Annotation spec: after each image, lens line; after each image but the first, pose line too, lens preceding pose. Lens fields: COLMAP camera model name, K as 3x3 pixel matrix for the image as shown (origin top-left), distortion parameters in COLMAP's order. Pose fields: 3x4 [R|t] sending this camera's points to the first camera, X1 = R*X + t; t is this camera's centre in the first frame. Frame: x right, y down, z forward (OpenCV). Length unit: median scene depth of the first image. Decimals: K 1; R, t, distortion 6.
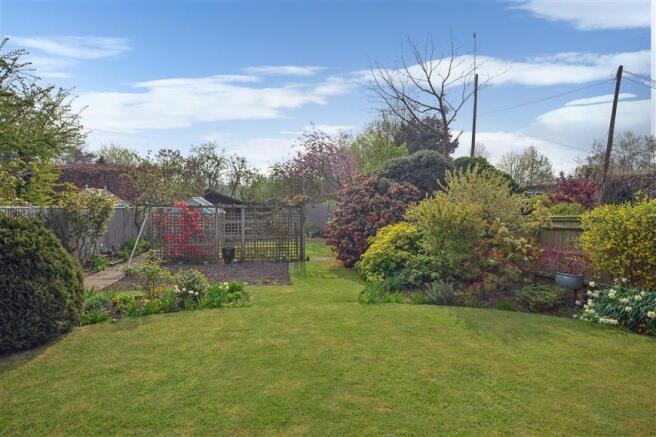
lens RADIAL K [[341.8, 0, 328.0], [0, 341.8, 218.5], [0, 0, 1]] dist [0.001572, 0.000093]
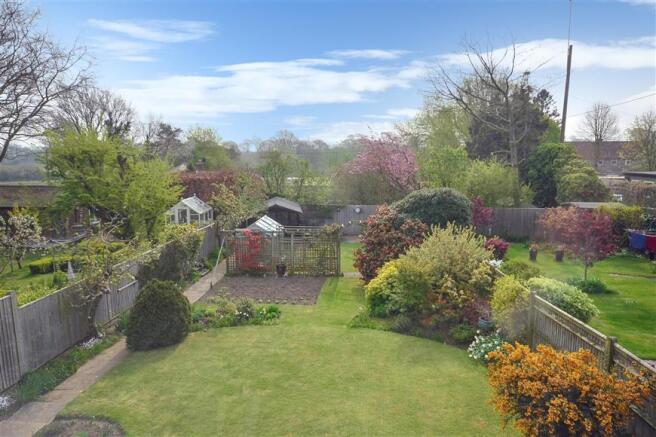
lens RADIAL K [[383.9, 0, 328.0], [0, 383.9, 218.5], [0, 0, 1]] dist [-0.026635, -0.000736]
pose [[0.971447, 0.017150, -0.236638, 0.387310], [0.003385, 0.996281, 0.086103, -0.366180], [0.237234, -0.084445, 0.967775, -0.619183]]
